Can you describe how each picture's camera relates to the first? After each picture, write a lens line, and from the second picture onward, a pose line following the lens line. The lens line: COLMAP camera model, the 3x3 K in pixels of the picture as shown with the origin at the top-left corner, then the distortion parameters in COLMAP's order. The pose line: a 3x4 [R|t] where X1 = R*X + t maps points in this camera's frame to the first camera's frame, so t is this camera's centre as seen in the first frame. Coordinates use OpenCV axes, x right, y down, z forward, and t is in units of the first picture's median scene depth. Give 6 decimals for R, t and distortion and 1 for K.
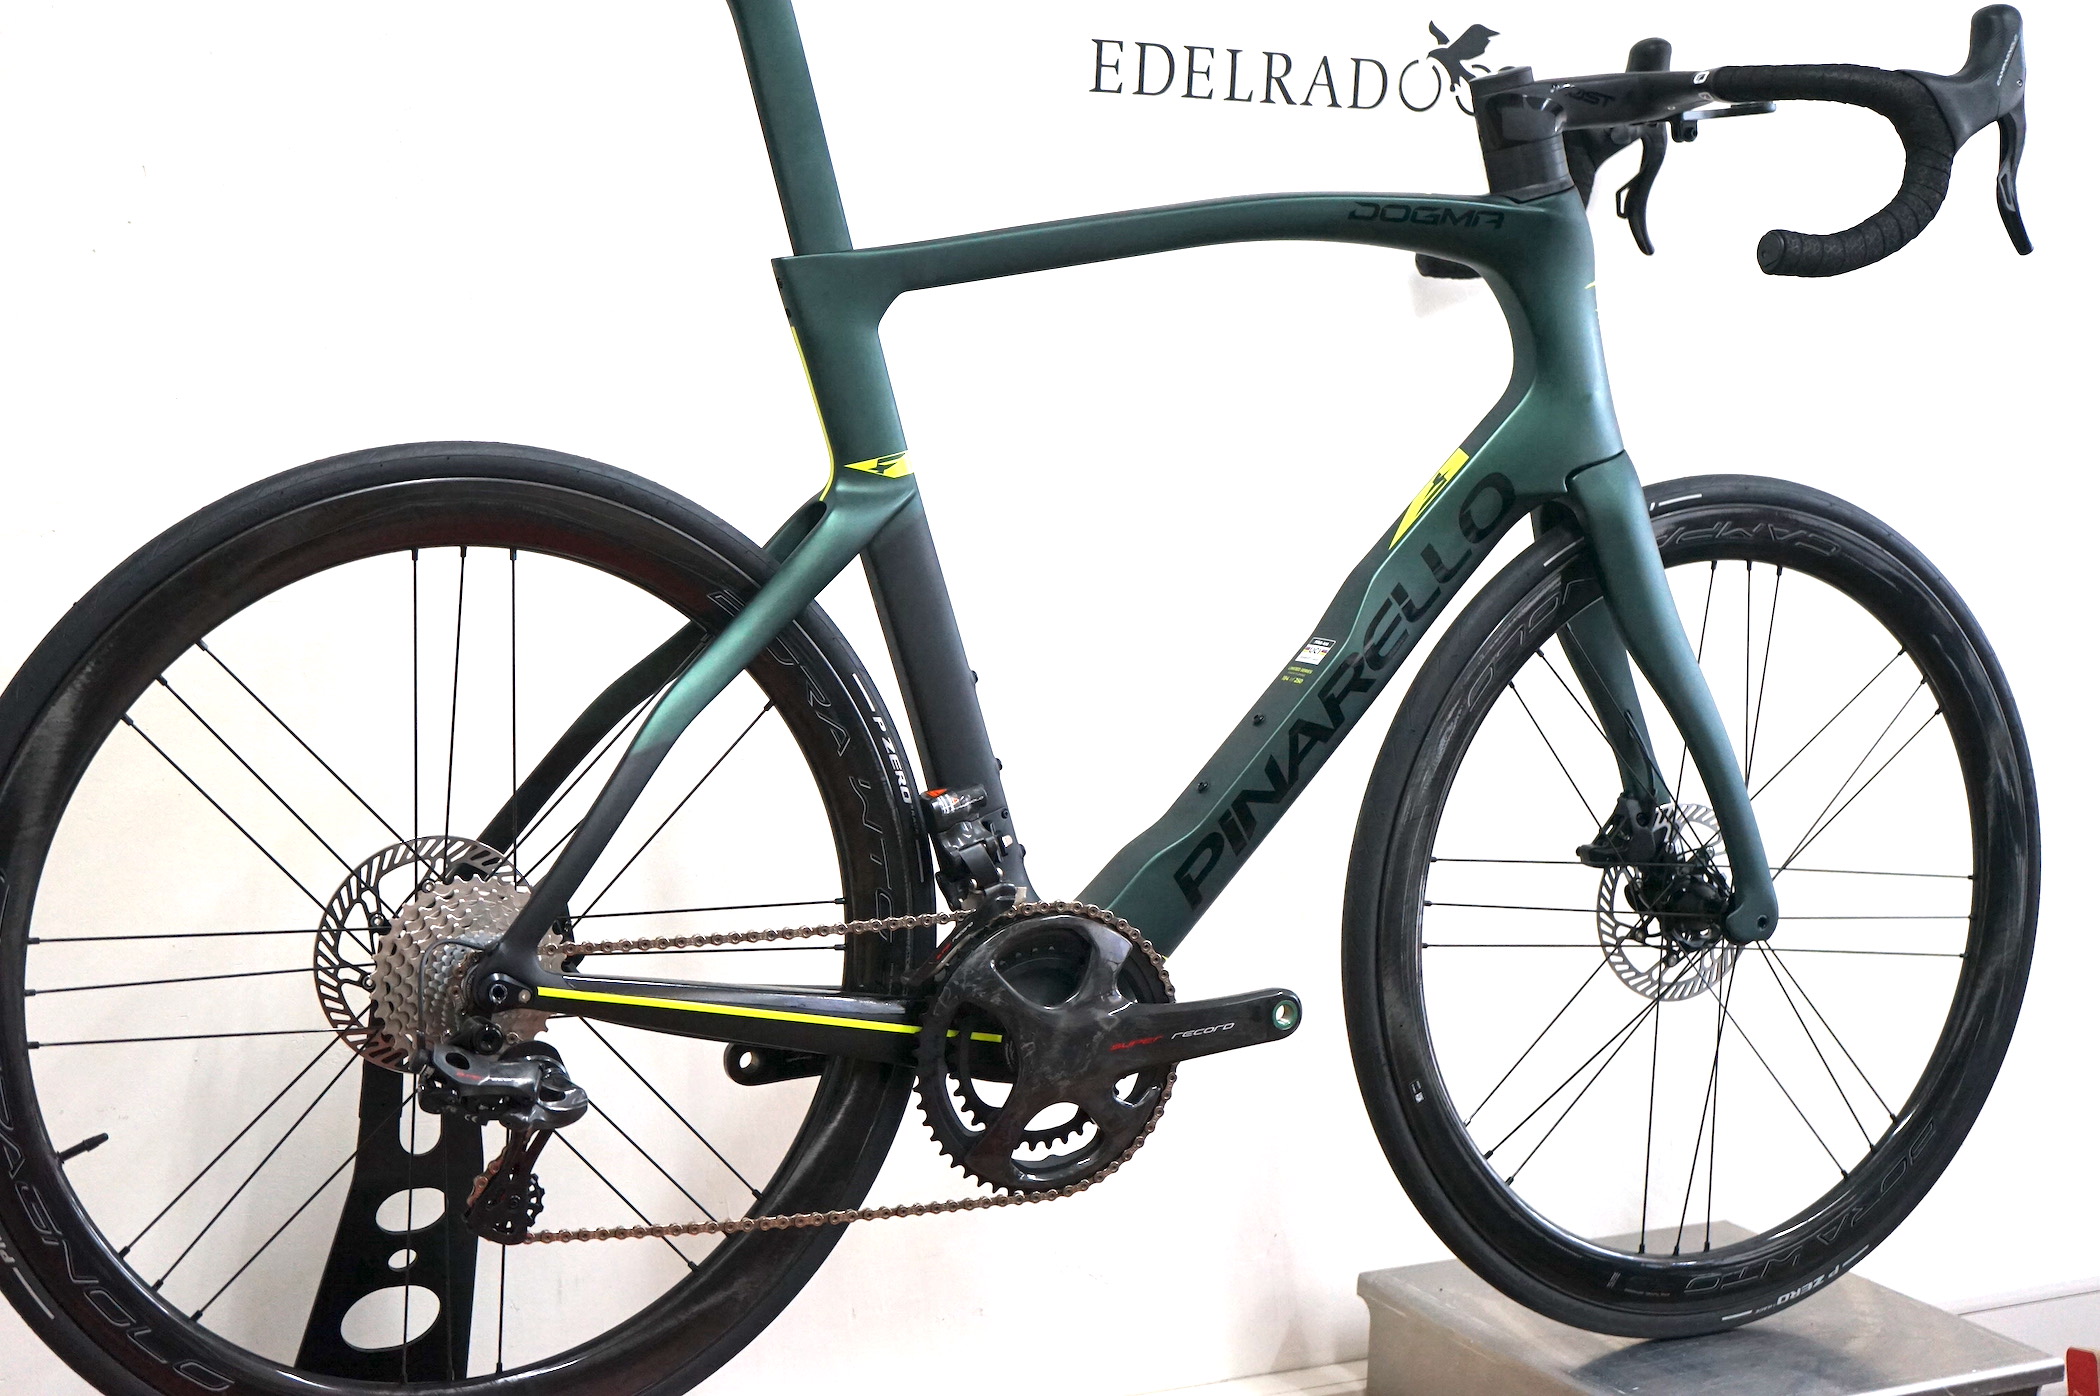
lens RADIAL K [[3401.3, 0, 1044.2], [0, 3401.3, 688.4], [0, 0, 1]] dist [-0.065060, 0.000000]
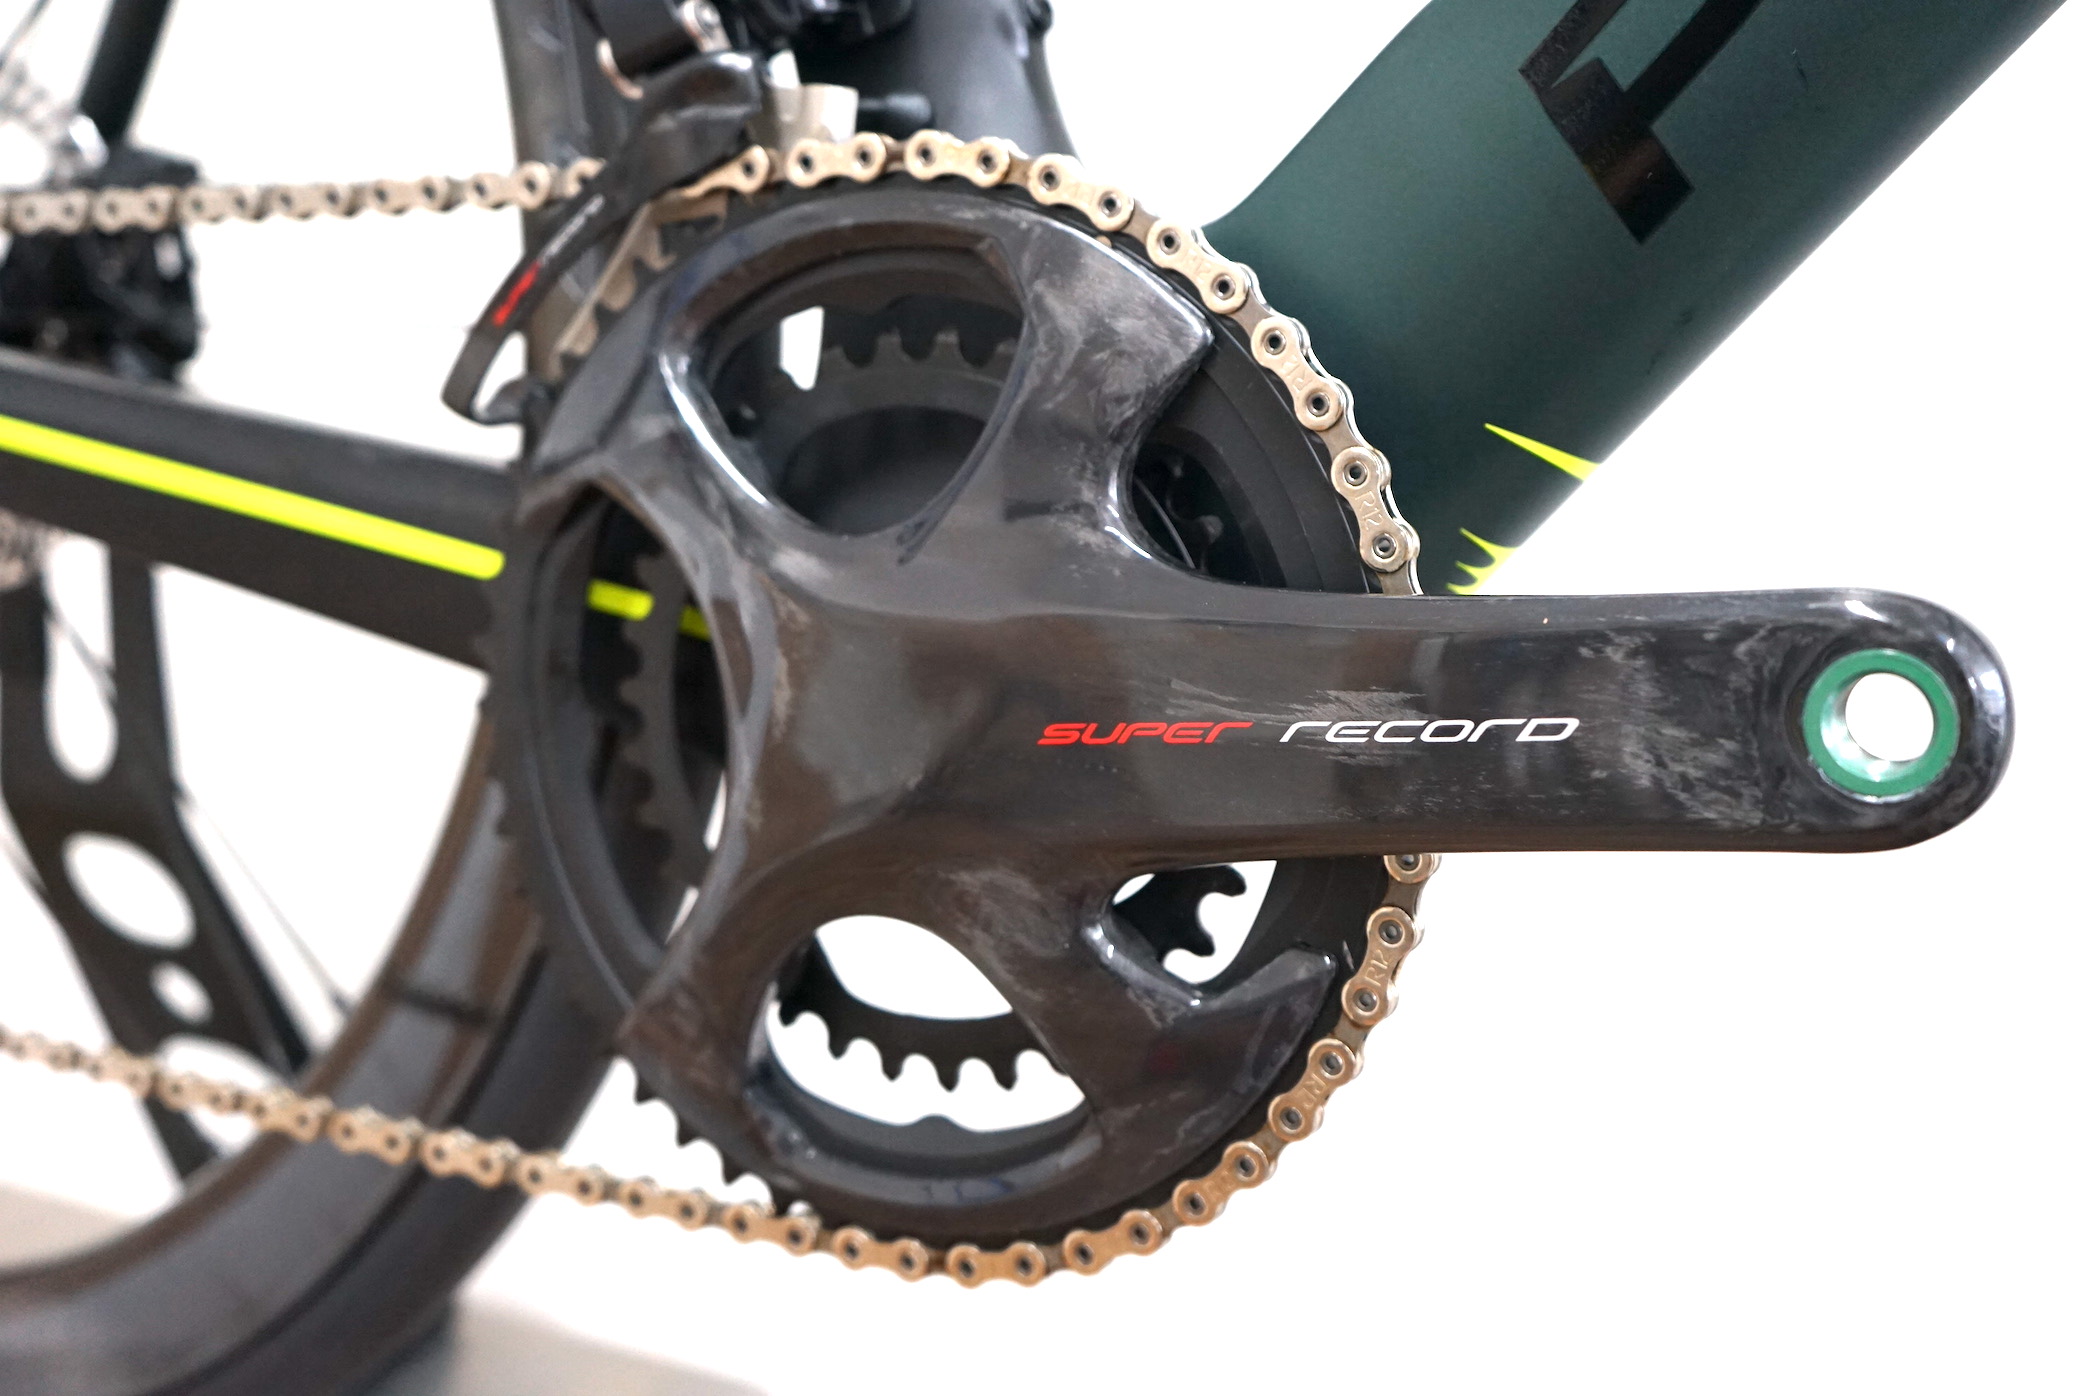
lens RADIAL K [[2356.5, 0, 984.1], [0, 2356.5, 714.5], [0, 0, 1]] dist [0.004588, 0.000000]
pose [[0.524382, 0.100637, -0.845515, 0.157174], [-0.092078, 0.993870, 0.061189, 0.091629], [0.846490, 0.045768, 0.530434, 0.882239]]
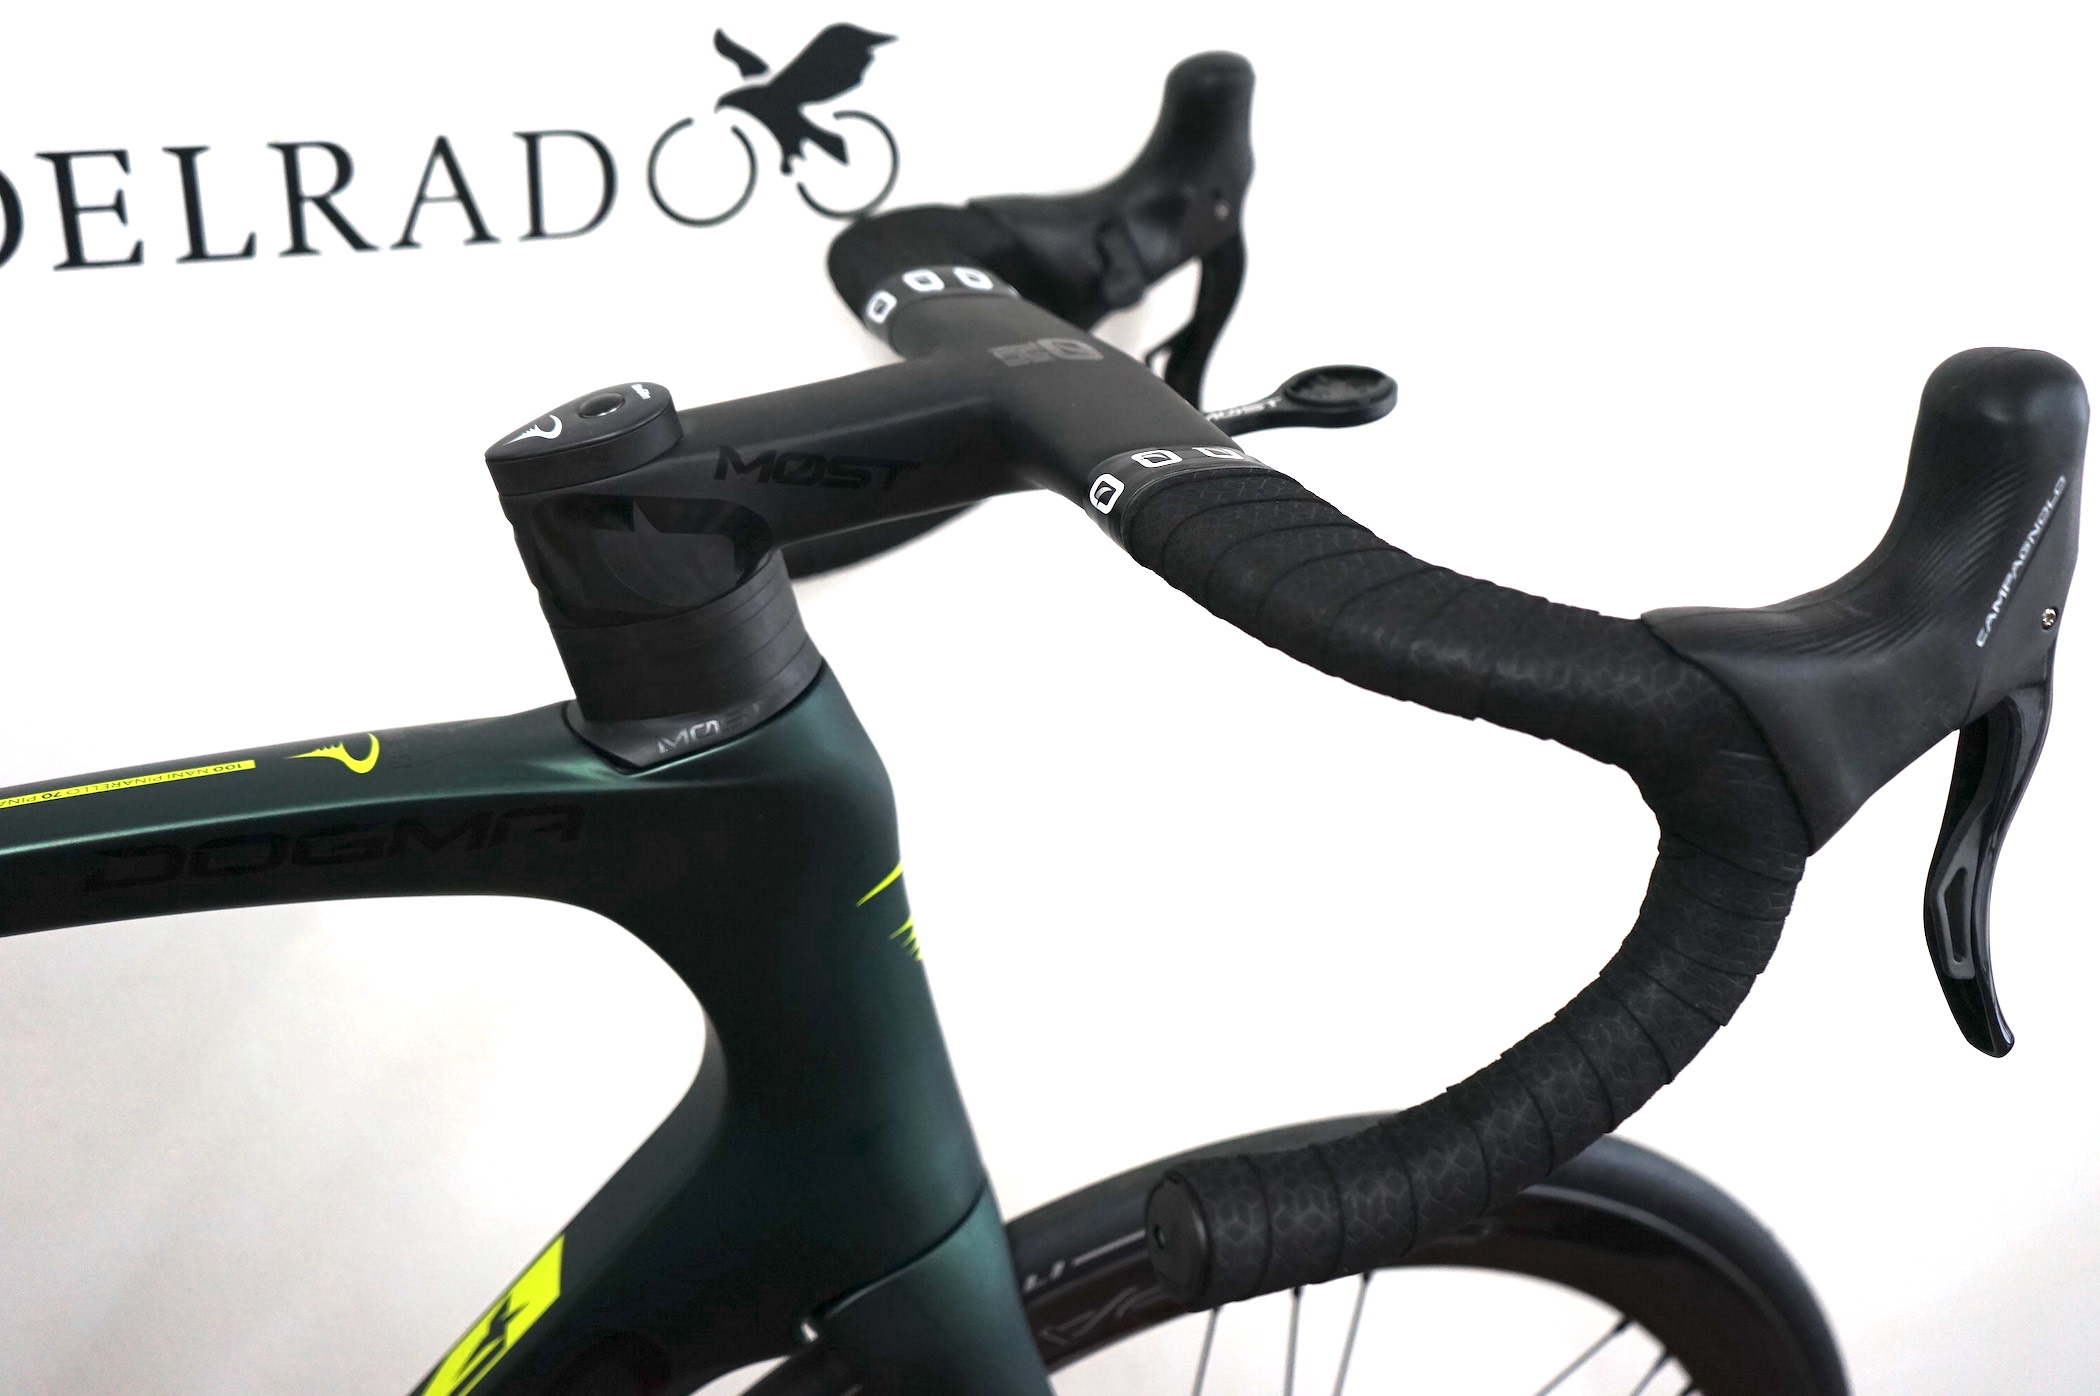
lens RADIAL K [[2304.3, 0, 1055.5], [0, 2304.3, 703.6], [0, 0, 1]] dist [-0.007685, 0.000000]
pose [[0.995997, 0.057723, -0.068247, 0.209497], [-0.031548, 0.941398, 0.335820, -0.246286], [0.083633, -0.332323, 0.939450, 0.784230]]
